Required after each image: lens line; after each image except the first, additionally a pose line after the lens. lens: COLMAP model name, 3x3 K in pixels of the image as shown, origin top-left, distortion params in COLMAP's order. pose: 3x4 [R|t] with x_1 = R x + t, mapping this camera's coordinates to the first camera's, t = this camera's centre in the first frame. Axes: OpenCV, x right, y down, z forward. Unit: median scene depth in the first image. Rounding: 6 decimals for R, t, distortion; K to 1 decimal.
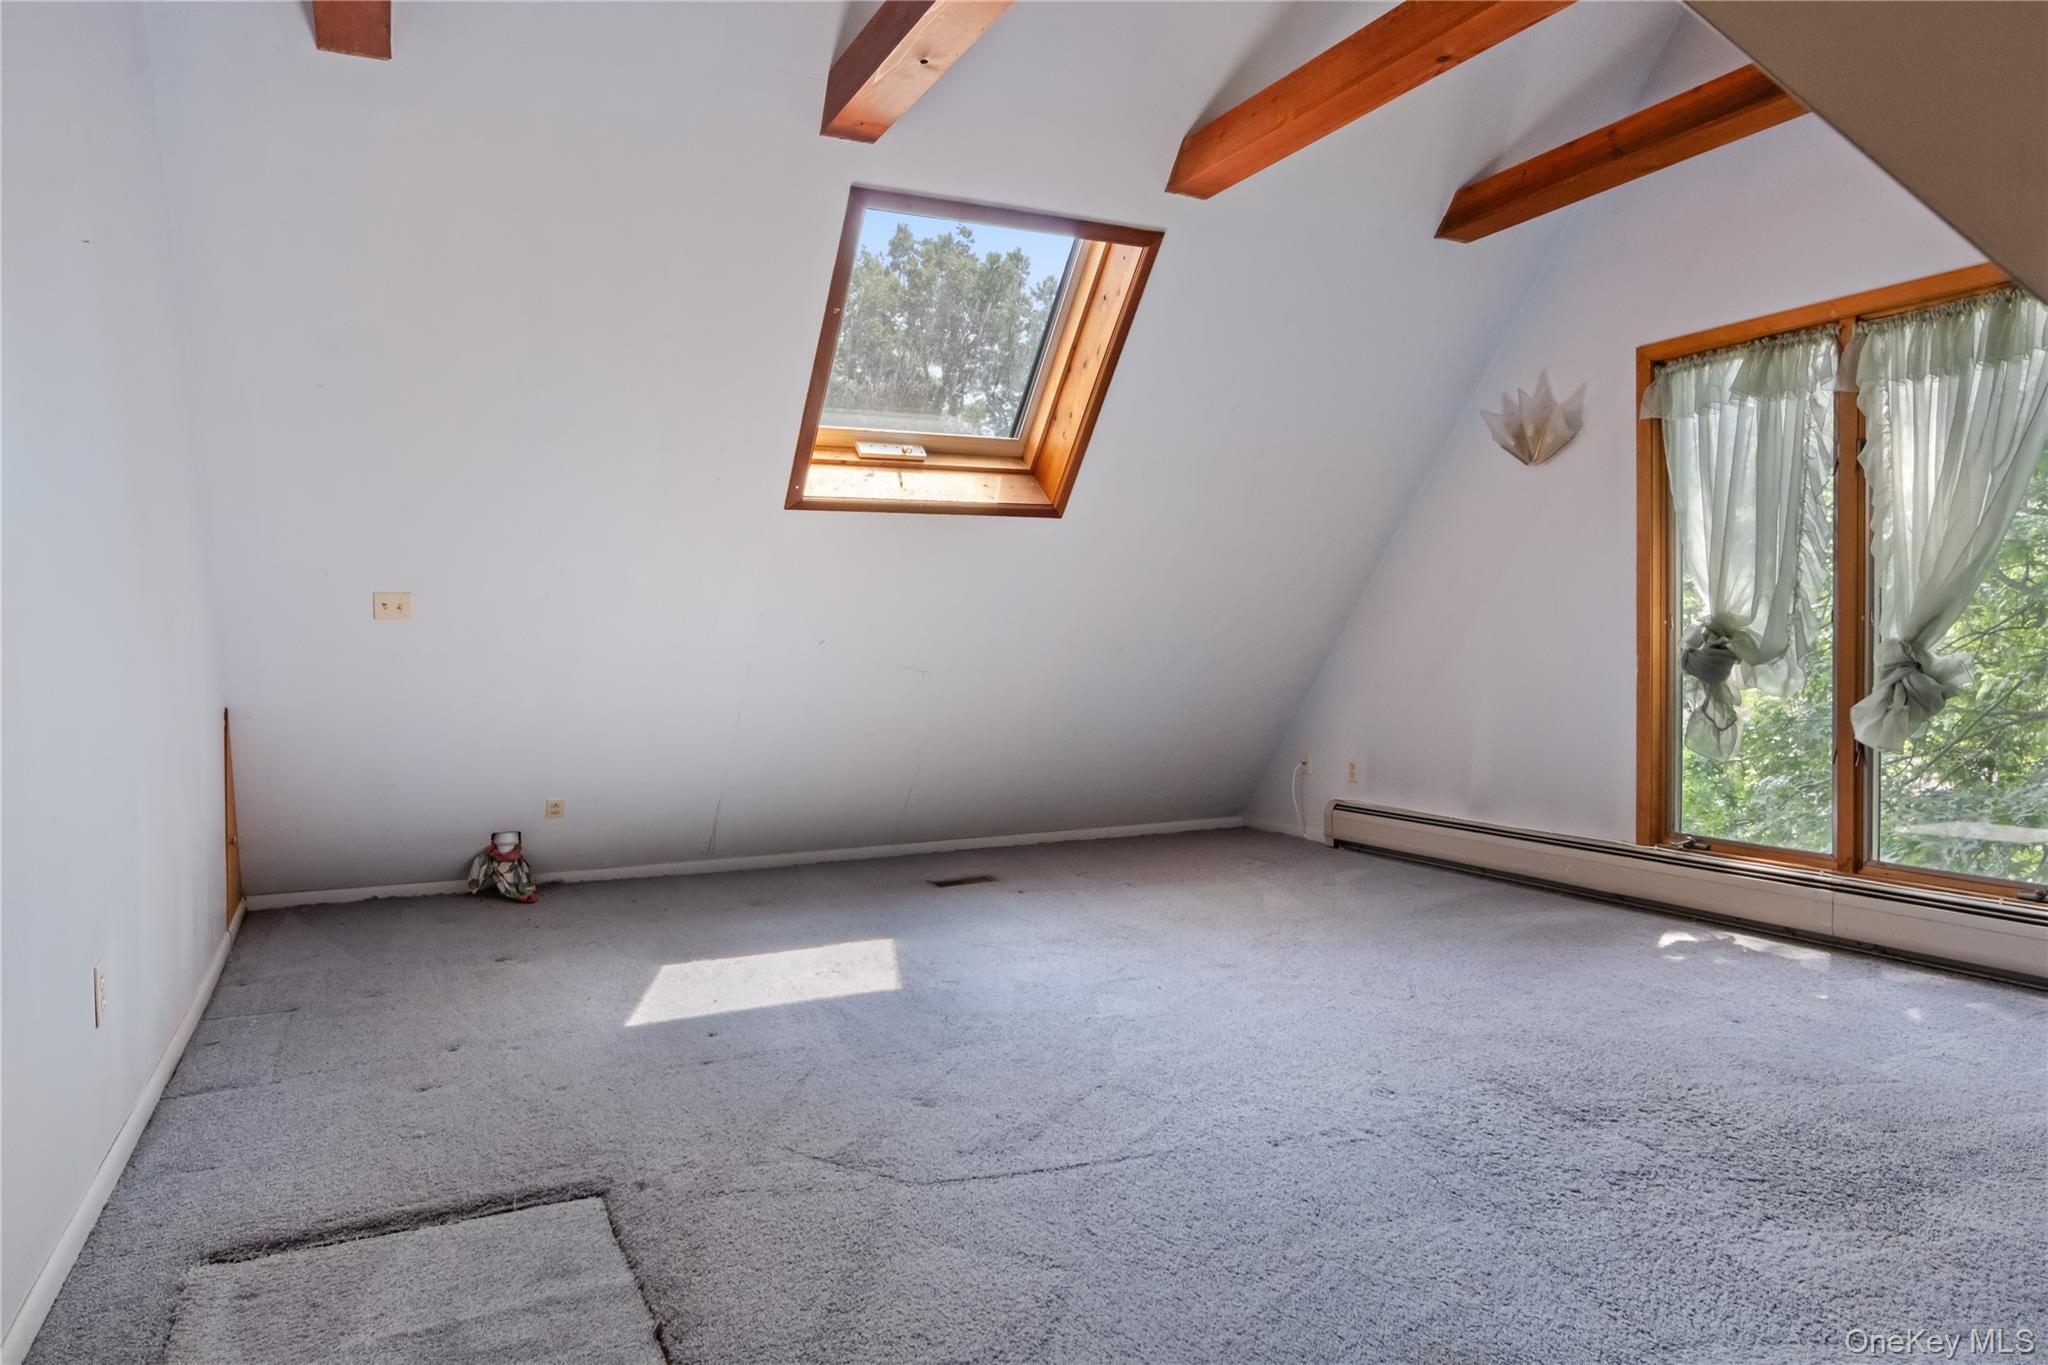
lens RADIAL K [[1307.9, 0, 1024.0], [0, 1307.9, 682.5], [0, 0, 1]] dist [0.001748, 0.001330]
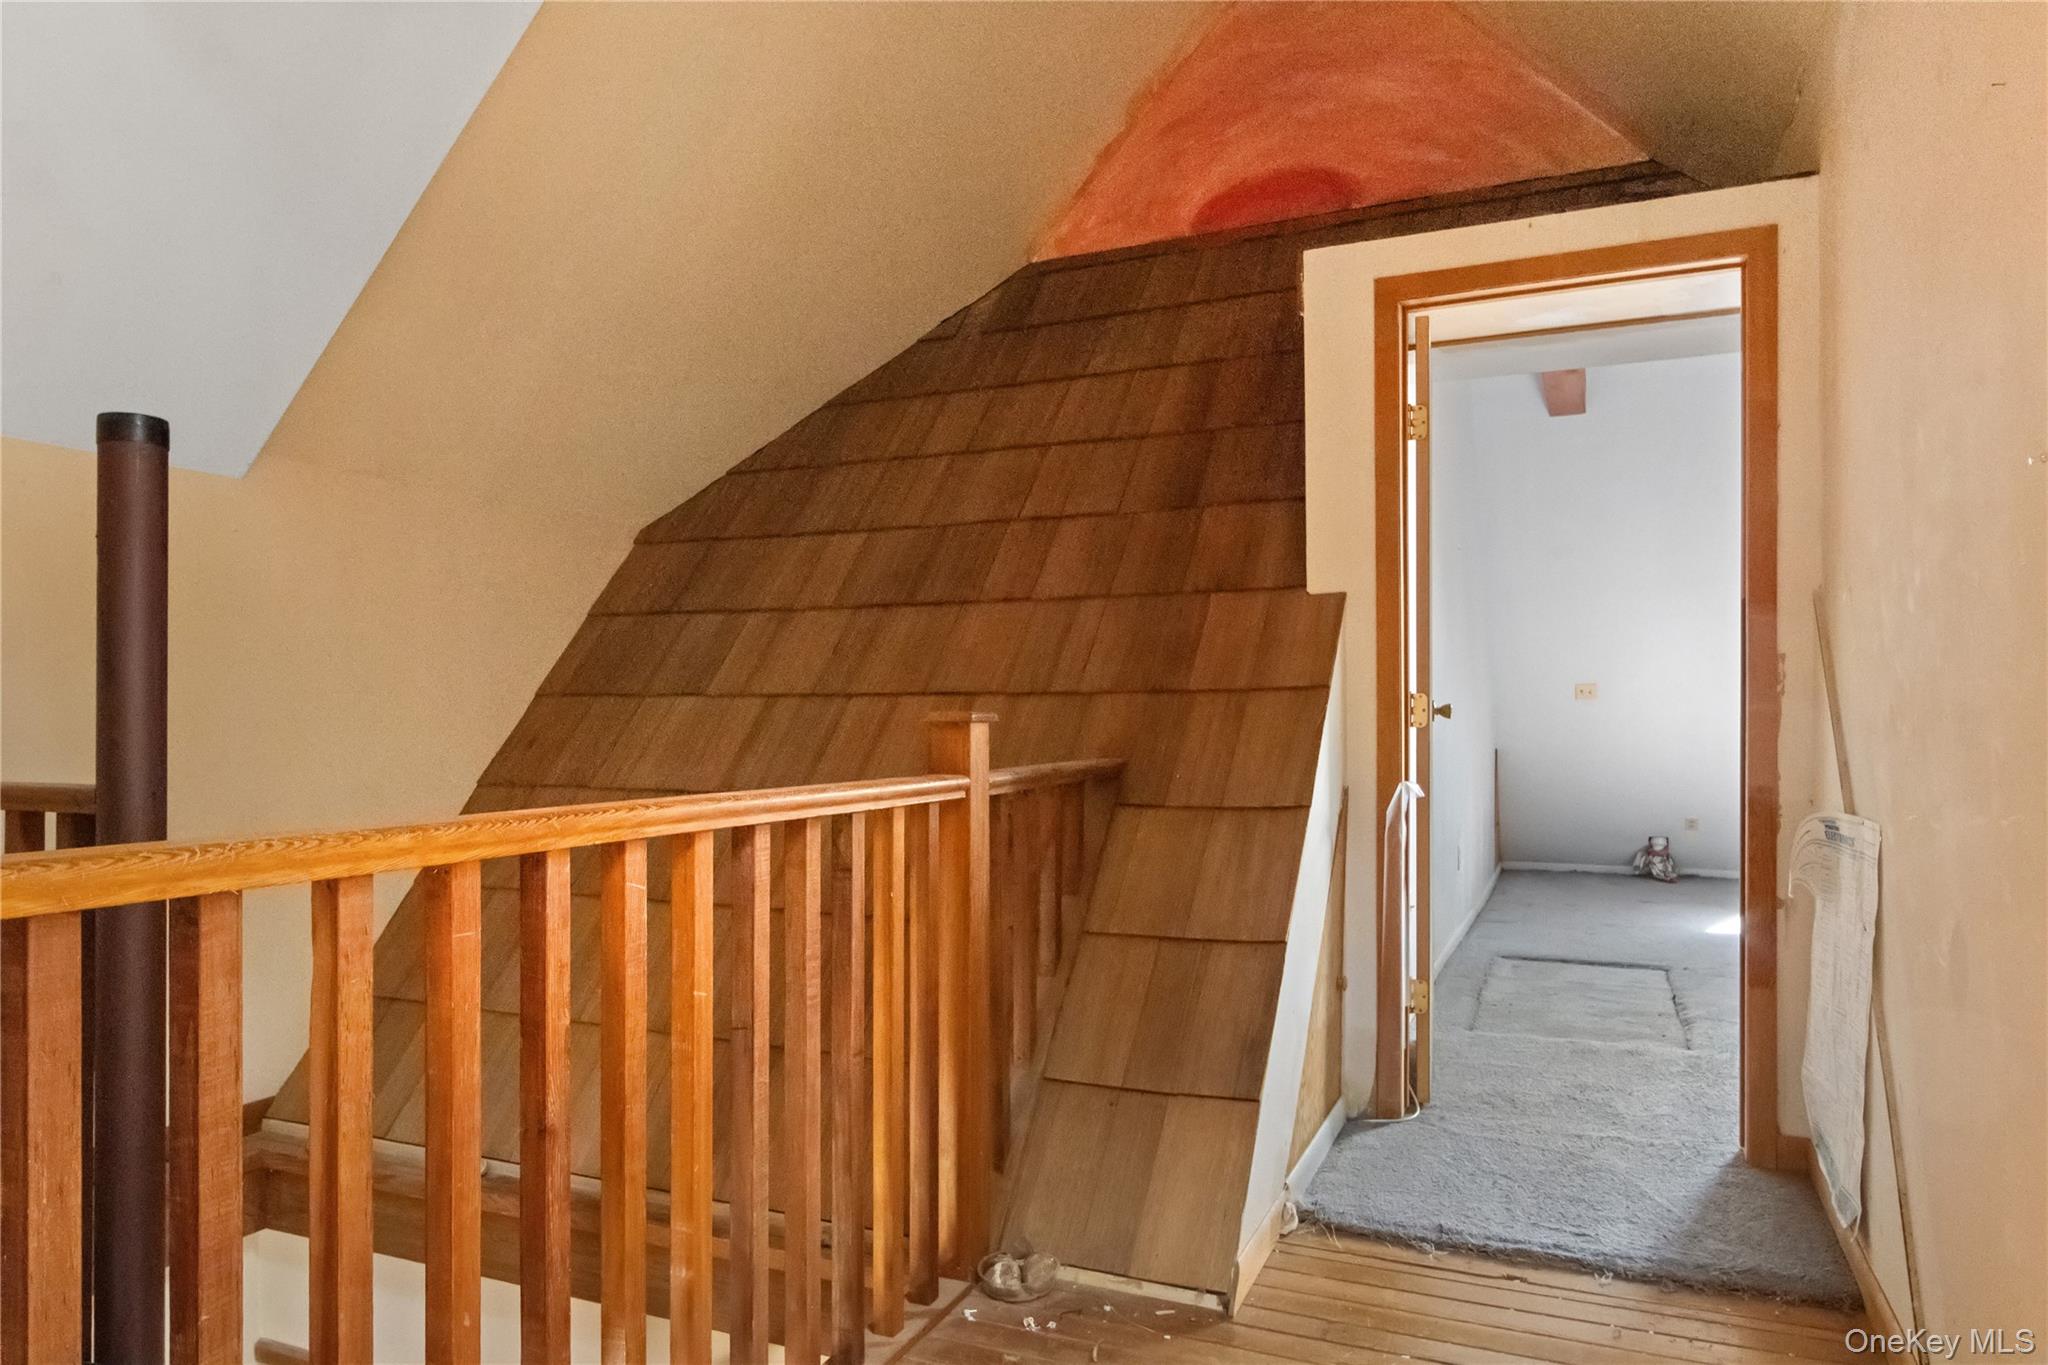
lens RADIAL K [[1307.9, 0, 1024.0], [0, 1307.9, 682.5], [0, 0, 1]] dist [0.001748, 0.001330]
pose [[0.644615, -0.007268, -0.764472, 0.301360], [-0.029998, 0.998944, -0.034793, 0.009101], [0.763918, 0.045361, 0.643717, -0.568962]]
